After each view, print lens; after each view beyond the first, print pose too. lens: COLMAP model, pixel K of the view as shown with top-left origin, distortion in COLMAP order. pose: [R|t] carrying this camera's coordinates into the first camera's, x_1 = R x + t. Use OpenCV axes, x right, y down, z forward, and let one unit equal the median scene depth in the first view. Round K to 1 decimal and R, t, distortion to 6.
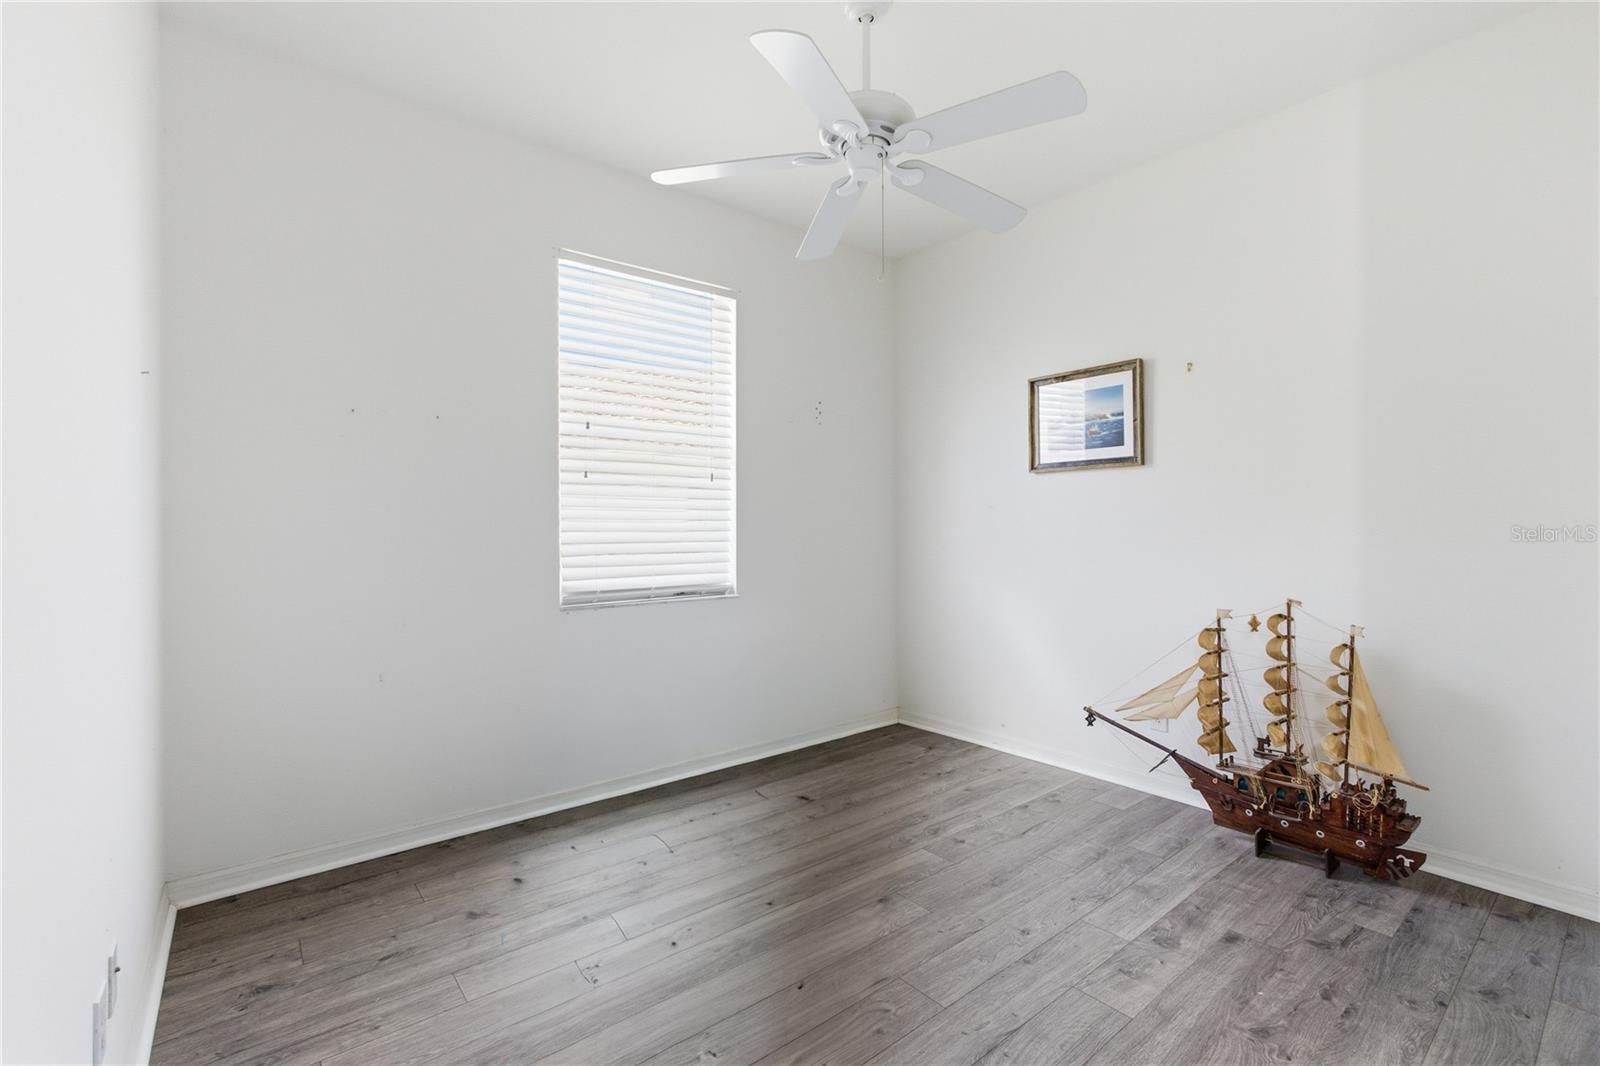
lens RADIAL K [[676.0, 0, 799.2], [0, 676.0, 534.8], [0, 0, 1]] dist [0.001724, 0.000400]
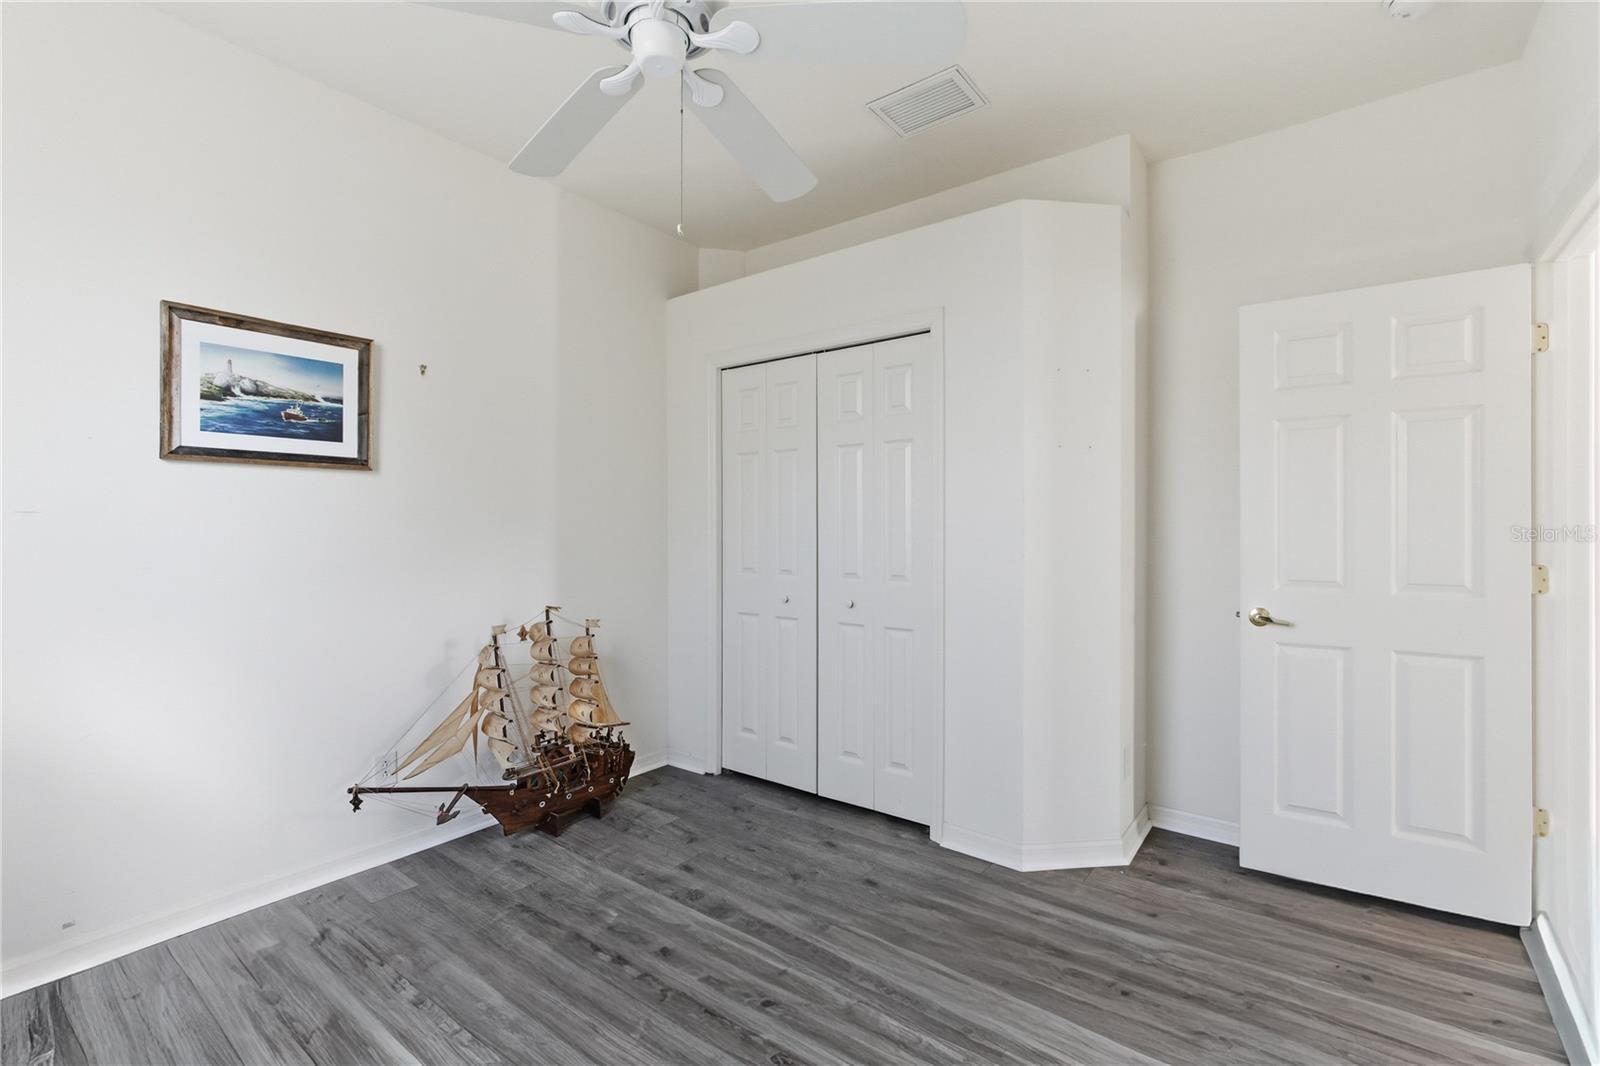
lens RADIAL K [[754.4, 0, 791.6], [0, 754.4, 524.0], [0, 0, 1]] dist [0.002395, 0.000242]
pose [[-0.236376, -0.002432, 0.971659, -0.586726], [0.003719, 0.999987, 0.003408, -0.045809], [-0.971655, 0.004419, -0.236364, 0.837270]]
